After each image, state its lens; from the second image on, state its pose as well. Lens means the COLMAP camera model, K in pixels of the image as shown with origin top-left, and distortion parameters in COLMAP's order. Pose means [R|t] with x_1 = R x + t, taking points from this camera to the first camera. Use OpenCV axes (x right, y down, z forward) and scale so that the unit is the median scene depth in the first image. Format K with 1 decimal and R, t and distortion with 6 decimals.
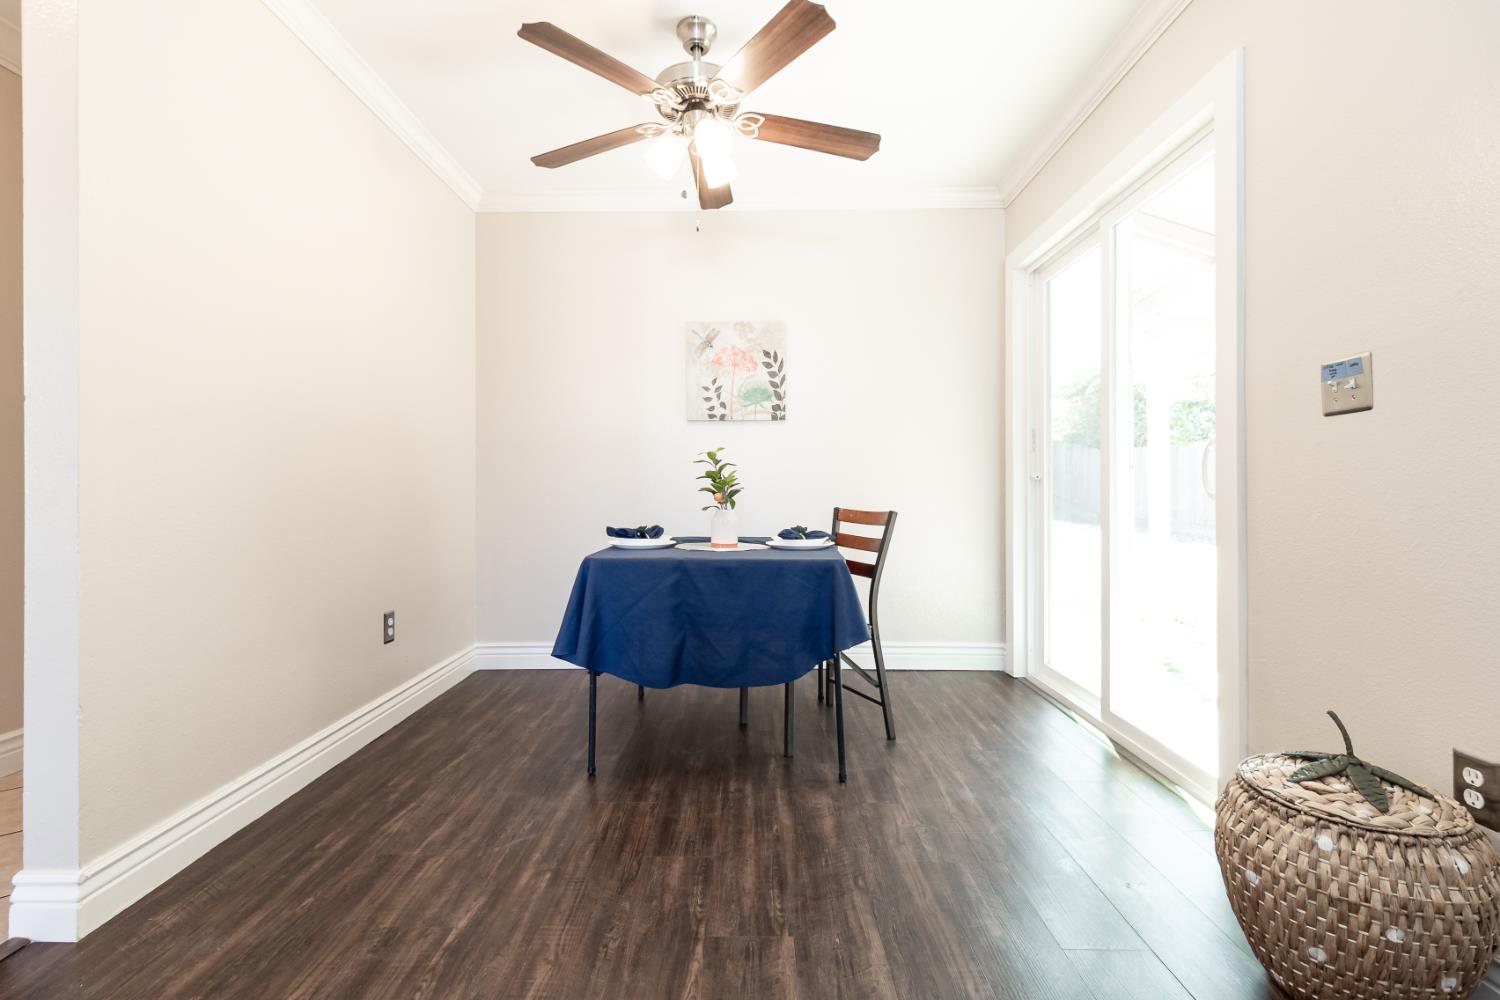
lens RADIAL K [[701.0, 0, 751.3], [0, 701.0, 486.5], [0, 0, 1]] dist [0.005596, -0.001666]
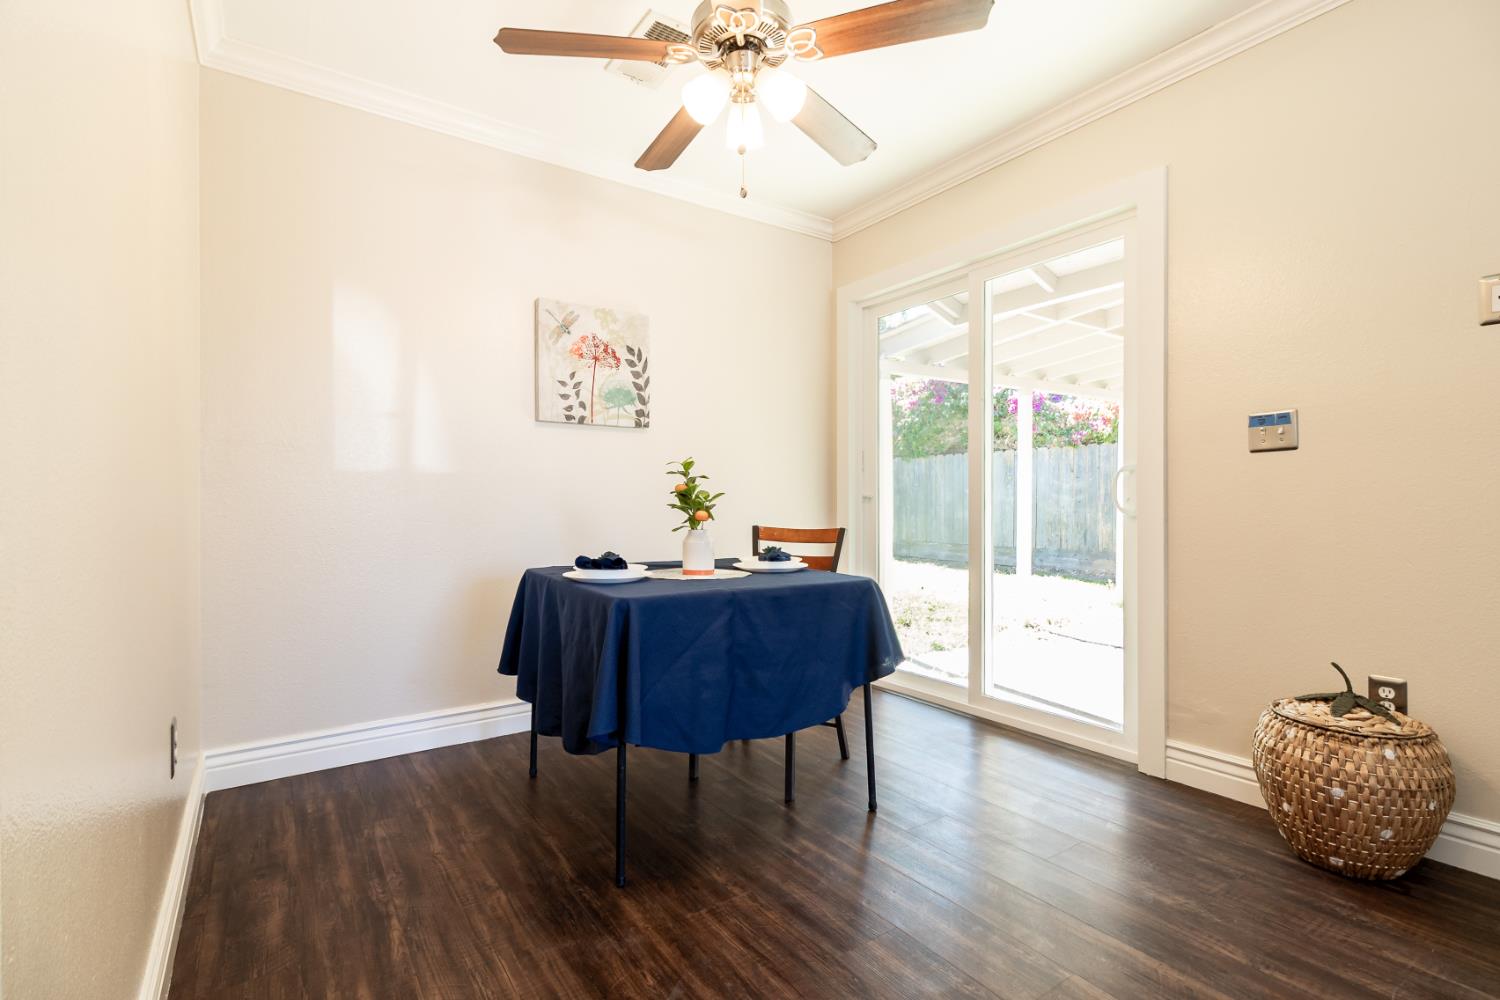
lens RADIAL K [[701.0, 0, 764.2], [0, 701.0, 506.5], [0, 0, 1]] dist [0.005596, -0.001666]
pose [[0.813757, -0.001348, 0.581204, -0.467852], [-0.001132, 0.999992, 0.003905, 0.001067], [-0.581204, -0.003835, 0.813749, 0.262300]]
